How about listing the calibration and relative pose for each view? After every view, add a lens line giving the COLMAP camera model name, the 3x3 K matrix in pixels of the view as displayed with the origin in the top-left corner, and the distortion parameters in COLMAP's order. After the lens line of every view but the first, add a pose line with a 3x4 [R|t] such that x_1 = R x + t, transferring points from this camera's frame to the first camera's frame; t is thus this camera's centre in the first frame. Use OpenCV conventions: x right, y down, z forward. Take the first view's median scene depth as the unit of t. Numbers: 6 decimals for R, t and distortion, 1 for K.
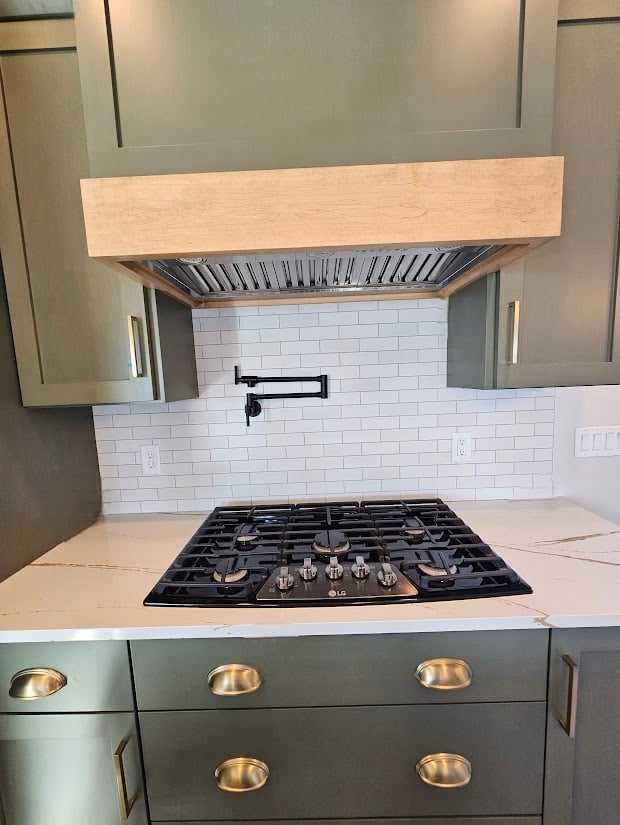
lens RADIAL K [[337.9, 0, 313.1], [0, 337.9, 418.8], [0, 0, 1]] dist [0.000786, 0.000224]
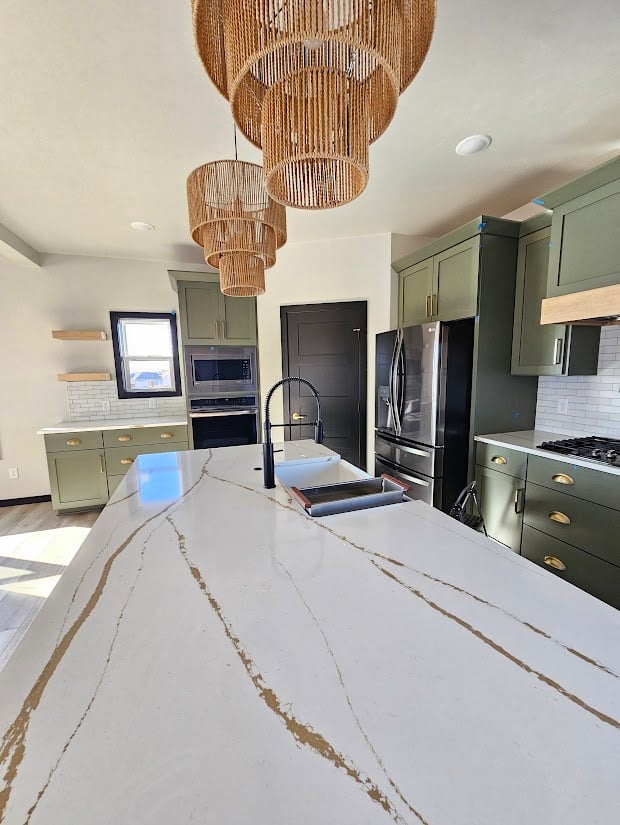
lens RADIAL K [[337.9, 0, 313.1], [0, 337.9, 418.8], [0, 0, 1]] dist [0.000786, 0.000224]
pose [[0.341137, 0.169915, -0.924529, 1.097687], [-0.107872, 0.984106, 0.141061, 0.097006], [0.933804, 0.051609, 0.354044, -1.336963]]
